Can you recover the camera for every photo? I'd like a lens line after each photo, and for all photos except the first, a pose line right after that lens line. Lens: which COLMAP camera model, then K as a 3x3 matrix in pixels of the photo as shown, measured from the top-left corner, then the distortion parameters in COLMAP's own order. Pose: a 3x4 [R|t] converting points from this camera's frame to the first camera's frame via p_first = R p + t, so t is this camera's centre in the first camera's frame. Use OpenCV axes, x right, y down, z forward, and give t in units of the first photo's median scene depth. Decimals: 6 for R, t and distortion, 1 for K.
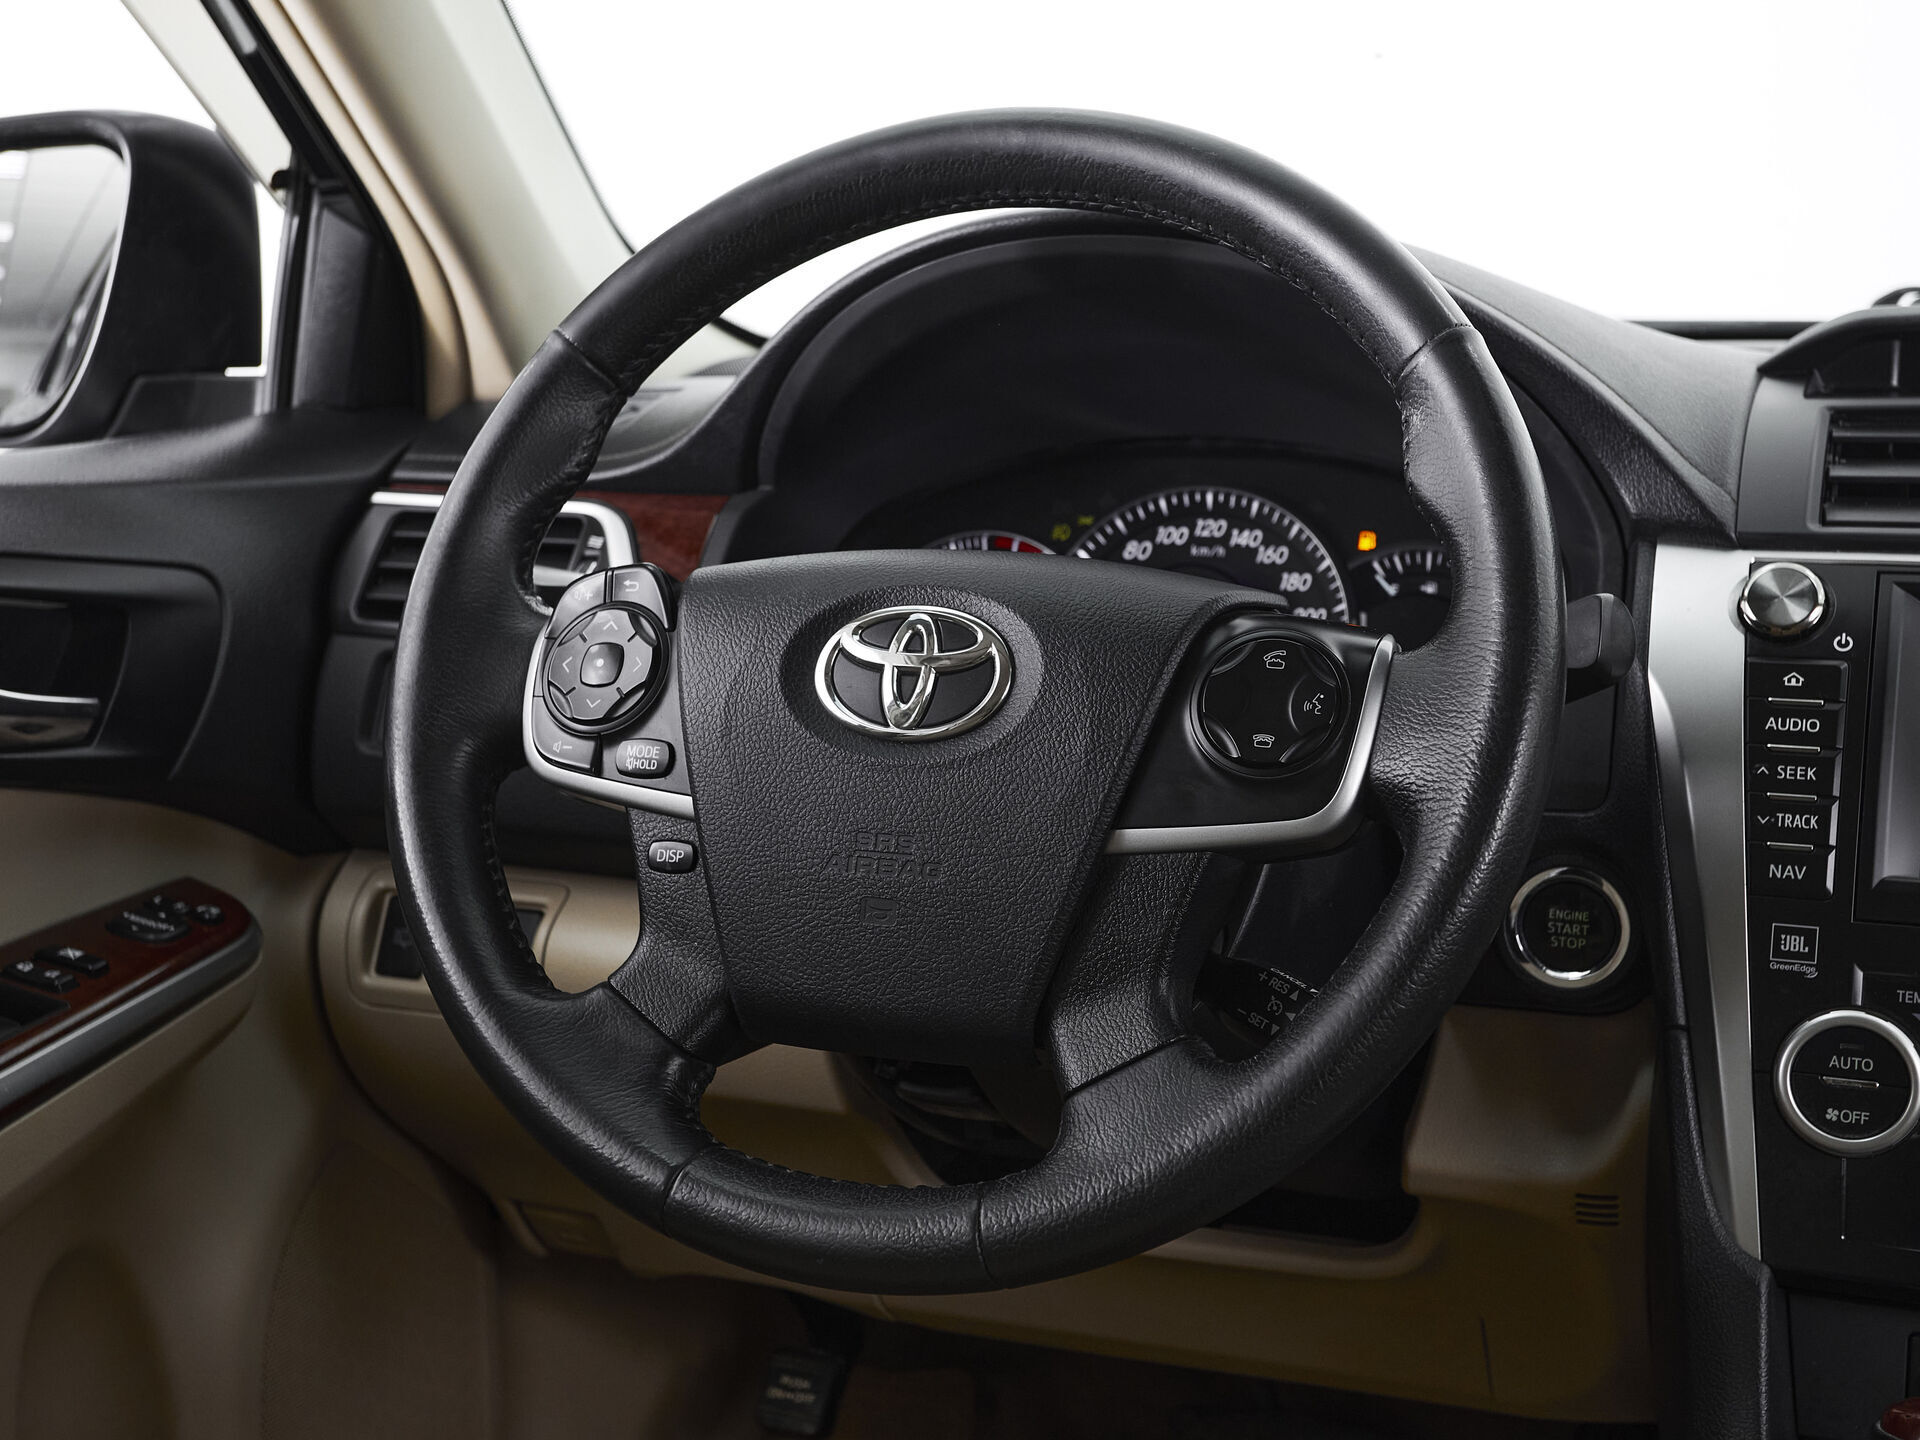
lens RADIAL K [[2536.1, 0, 963.9], [0, 2536.1, 695.8], [0, 0, 1]] dist [0.015490, 0.016160]
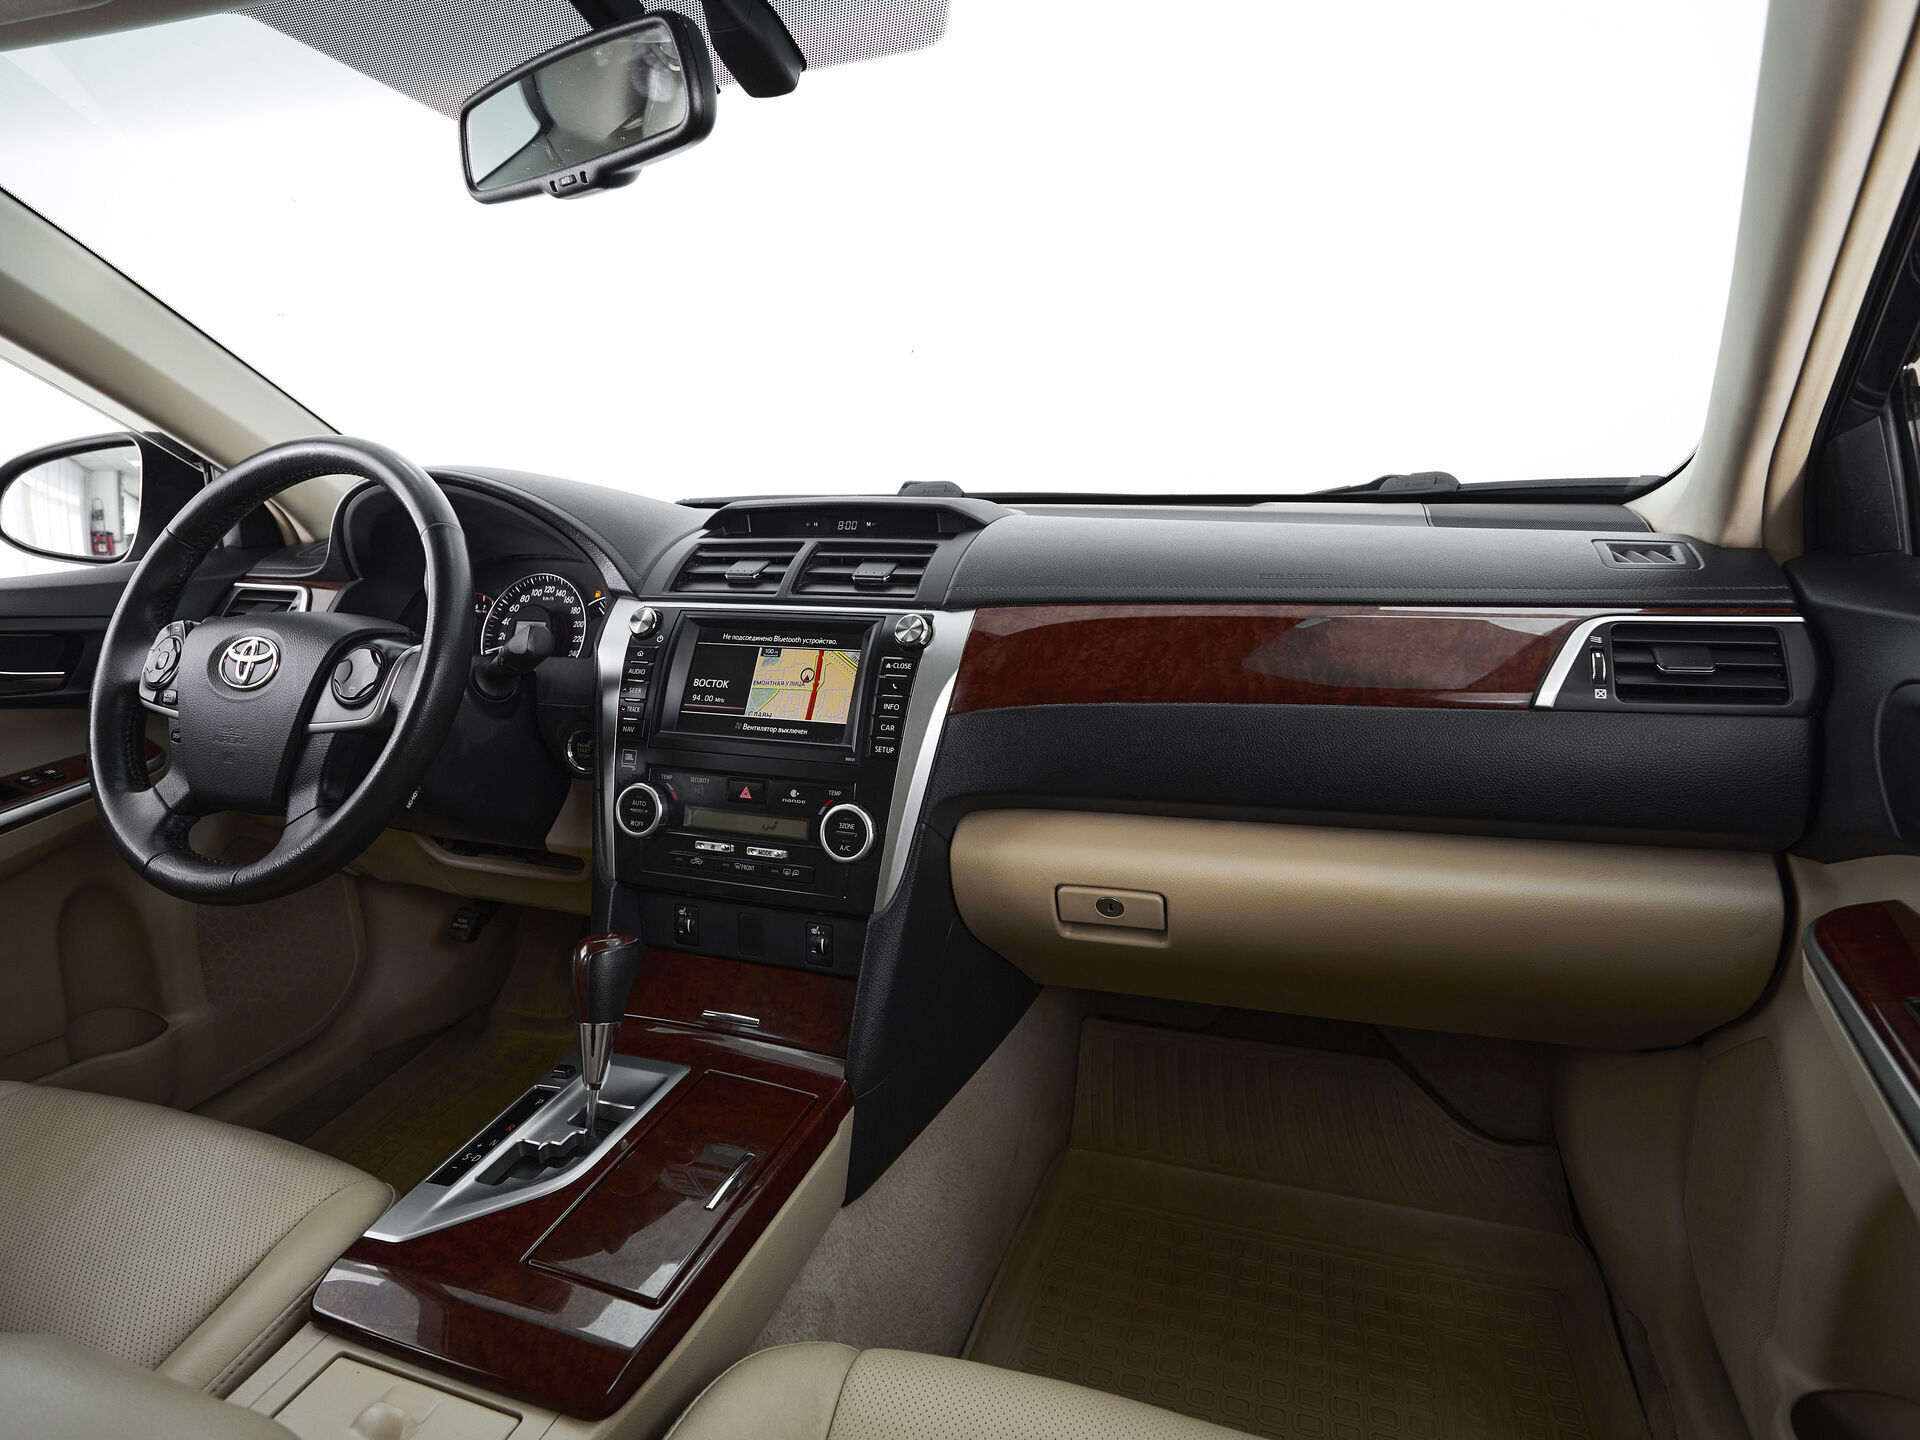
lens RADIAL K [[1000.2, 0, 938.5], [0, 1000.2, 671.6], [0, 0, 1]] dist [-0.002693, -0.001193]
pose [[0.999518, -0.026560, 0.016065, 0.601838], [0.025726, 0.998415, 0.050049, -0.030742], [-0.017369, -0.049612, 0.998618, -0.016526]]
